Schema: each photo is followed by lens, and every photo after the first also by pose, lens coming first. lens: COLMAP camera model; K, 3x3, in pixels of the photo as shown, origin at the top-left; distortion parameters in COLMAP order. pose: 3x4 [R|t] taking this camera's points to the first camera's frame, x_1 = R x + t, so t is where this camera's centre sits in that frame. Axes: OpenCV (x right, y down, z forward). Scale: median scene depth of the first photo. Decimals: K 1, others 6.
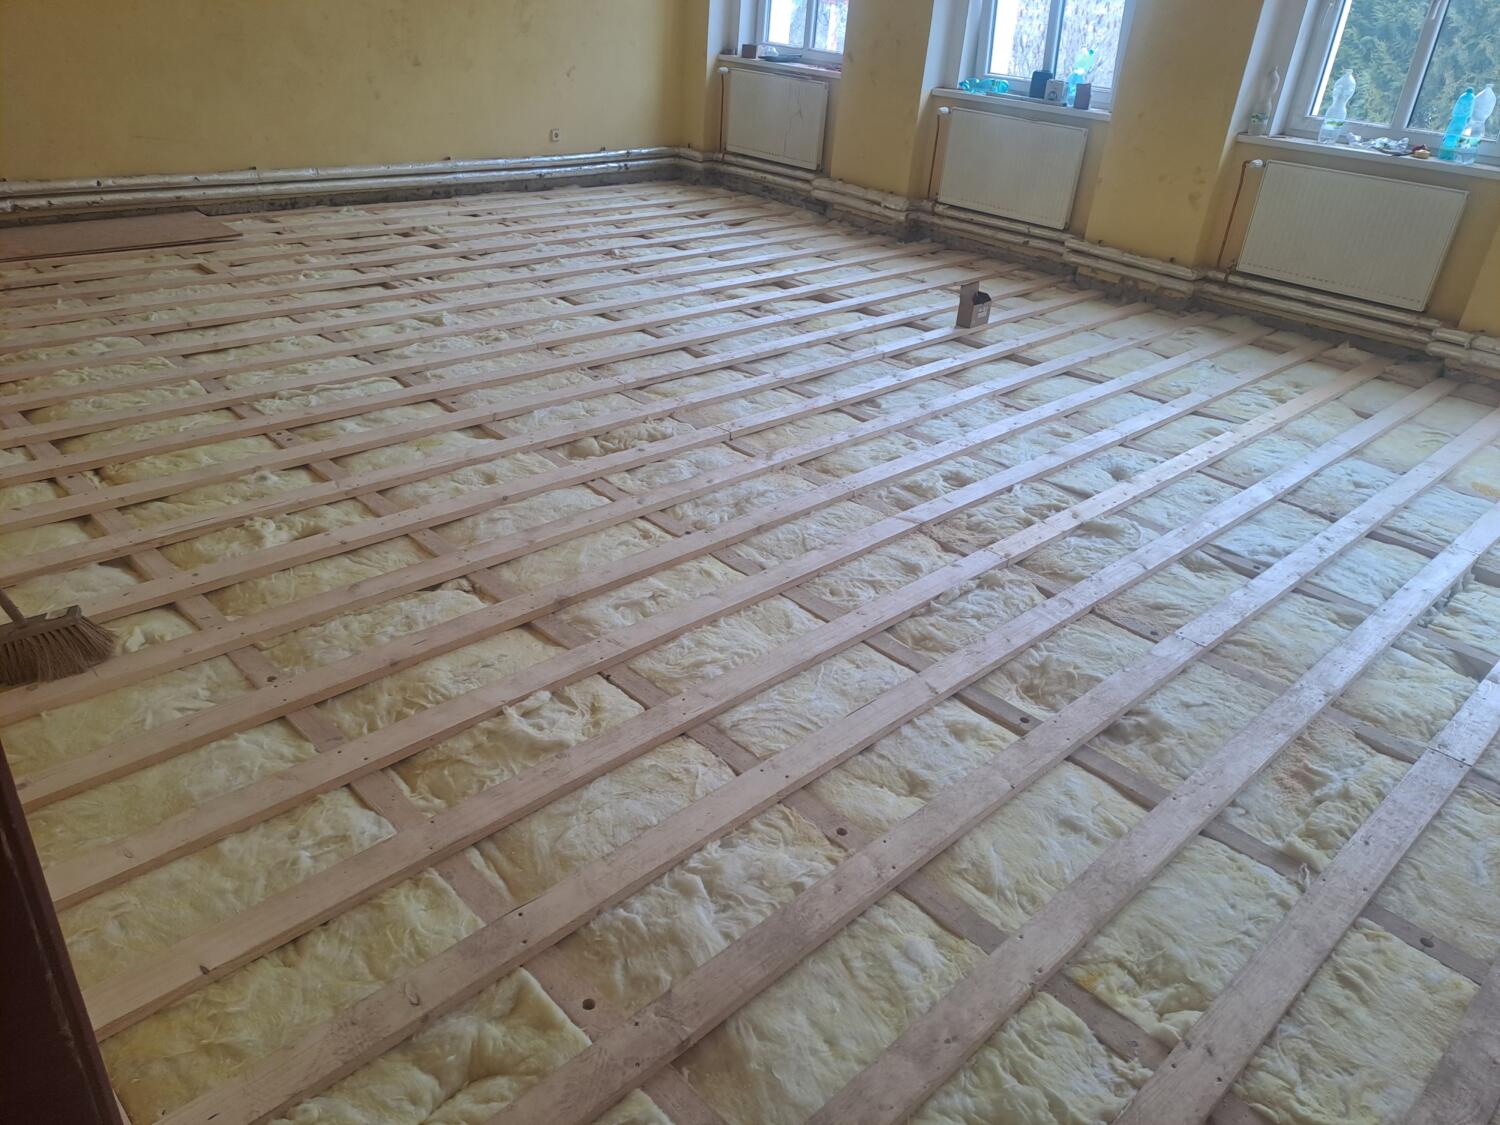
lens RADIAL K [[1096.3, 0, 756.6], [0, 1096.3, 575.7], [0, 0, 1]] dist [0.133396, -0.148820]
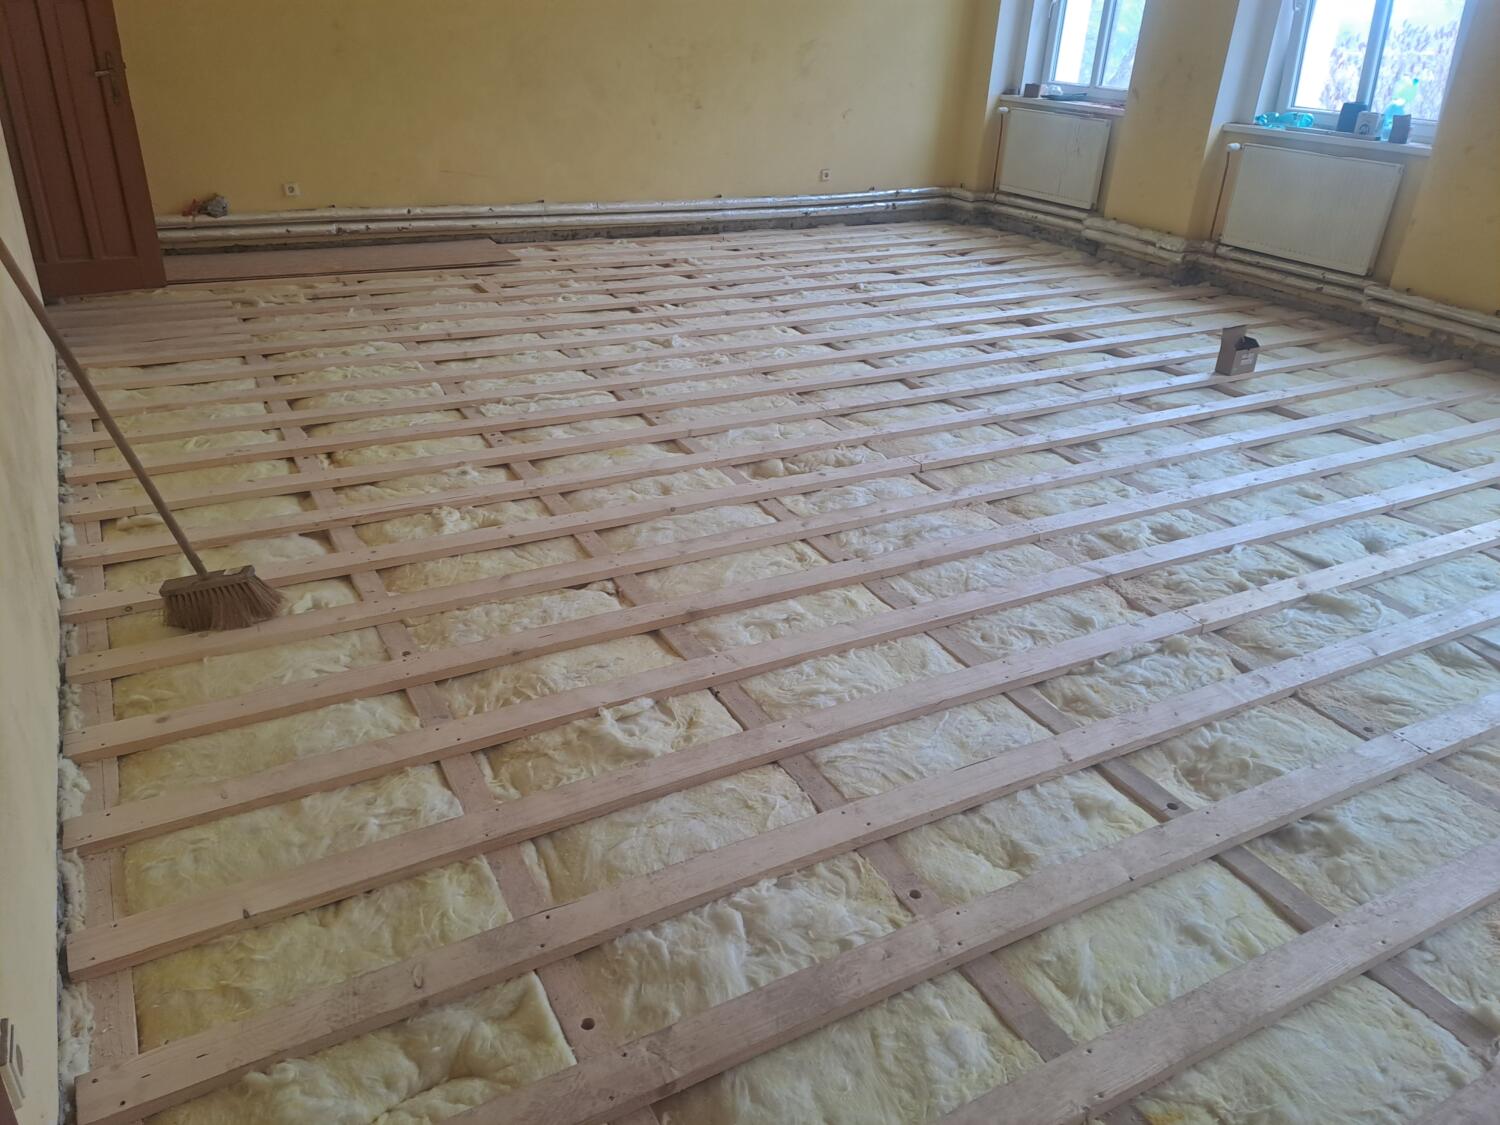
lens RADIAL K [[1103.4, 0, 750.0], [0, 1103.4, 562.5], [0, 0, 1]] dist [0.113220, -0.121138]
pose [[0.962455, 0.096602, -0.253672, 0.109319], [-0.110210, 0.993105, -0.039958, 0.011528], [0.248062, 0.066414, 0.966465, 0.054254]]
